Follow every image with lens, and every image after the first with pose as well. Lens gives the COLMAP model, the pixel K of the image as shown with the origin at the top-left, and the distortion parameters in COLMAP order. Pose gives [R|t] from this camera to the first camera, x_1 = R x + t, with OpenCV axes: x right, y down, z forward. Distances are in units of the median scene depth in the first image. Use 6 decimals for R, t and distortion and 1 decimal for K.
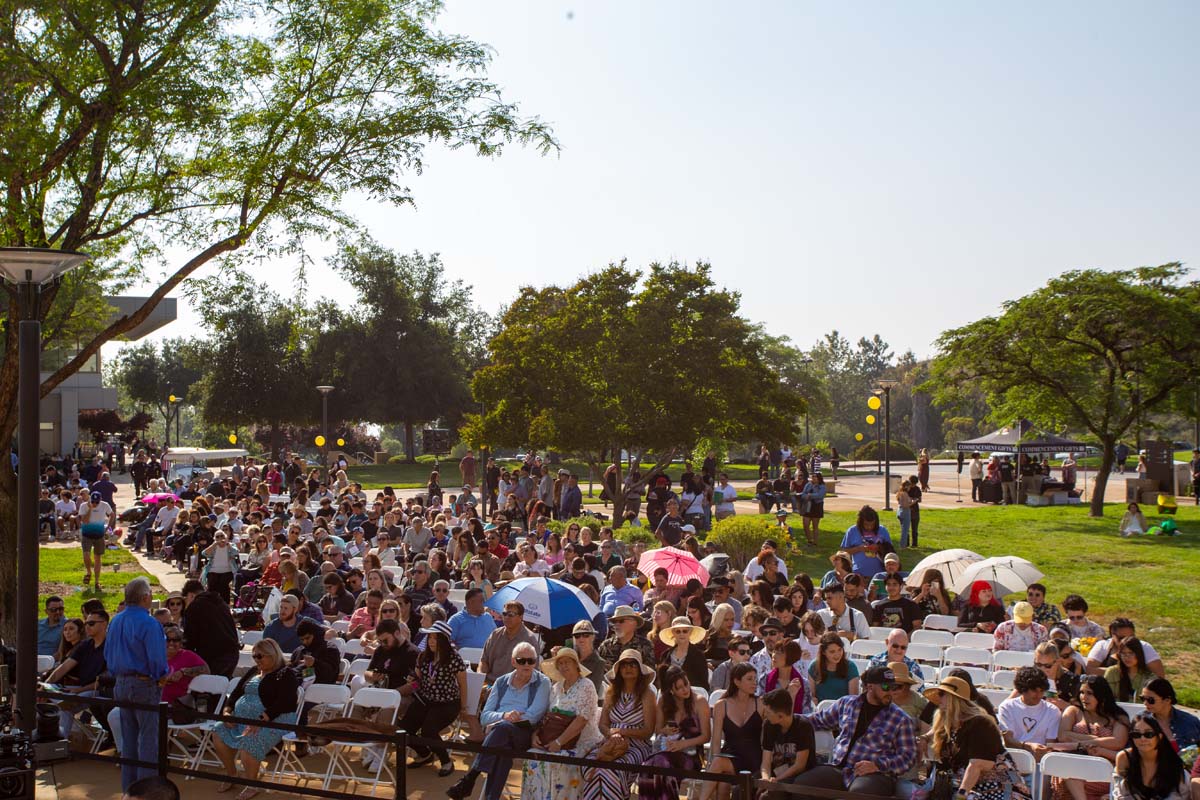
lens RADIAL K [[1411.8, 0, 600.1], [0, 1411.8, 393.5], [0, 0, 1]] dist [0.077947, 0.000000]
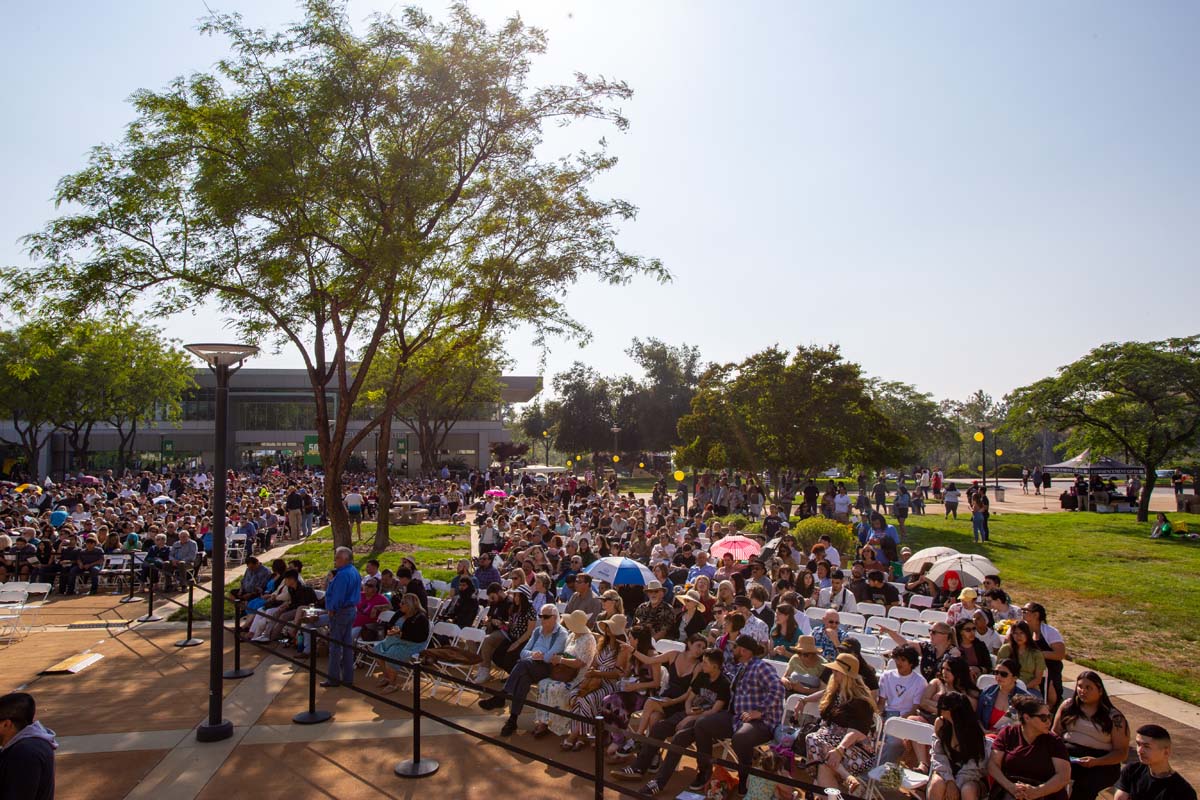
lens RADIAL K [[861.9, 0, 599.1], [0, 861.9, 407.5], [0, 0, 1]] dist [0.006827, 0.016860]
pose [[0.959445, -0.010605, -0.281695, 0.088018], [0.002444, 0.999568, -0.029306, -0.000116], [0.281884, 0.027428, 0.959056, 0.057878]]
